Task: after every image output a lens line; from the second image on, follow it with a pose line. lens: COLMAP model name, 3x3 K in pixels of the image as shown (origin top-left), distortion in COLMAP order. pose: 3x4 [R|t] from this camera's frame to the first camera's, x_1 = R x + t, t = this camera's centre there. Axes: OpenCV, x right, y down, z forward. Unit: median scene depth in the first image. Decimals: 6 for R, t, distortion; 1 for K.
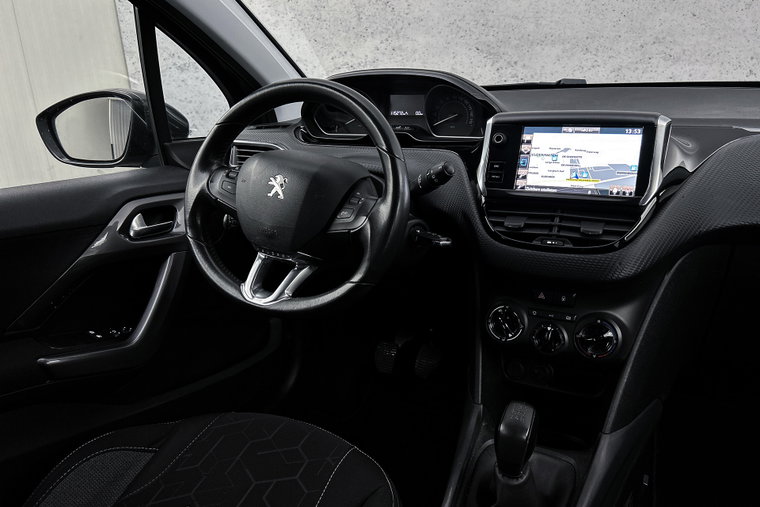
lens RADIAL K [[570.8, 0, 376.0], [0, 570.8, 255.4], [0, 0, 1]] dist [0.036178, -0.046578]
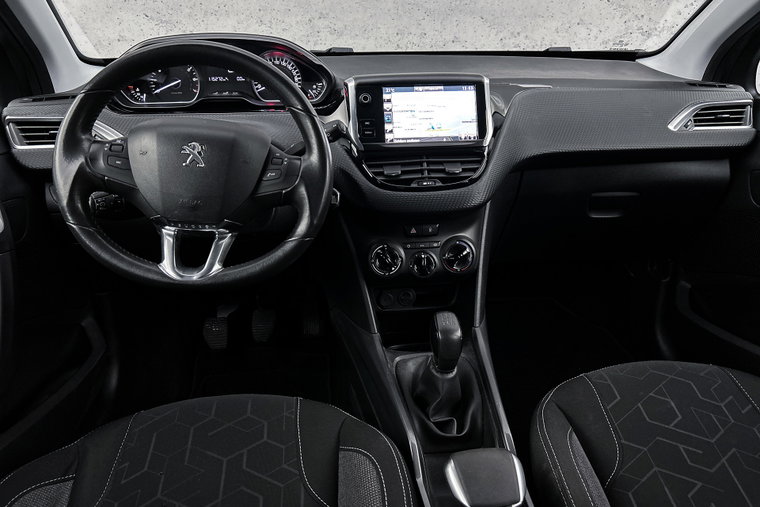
lens RADIAL K [[570.8, 0, 374.7], [0, 570.8, 251.8], [0, 0, 1]] dist [0.036178, -0.046578]
pose [[0.837944, -0.170162, 0.518551, -0.412368], [0.149507, 0.985375, 0.081757, 0.005235], [-0.524879, 0.009019, 0.851129, 0.028844]]
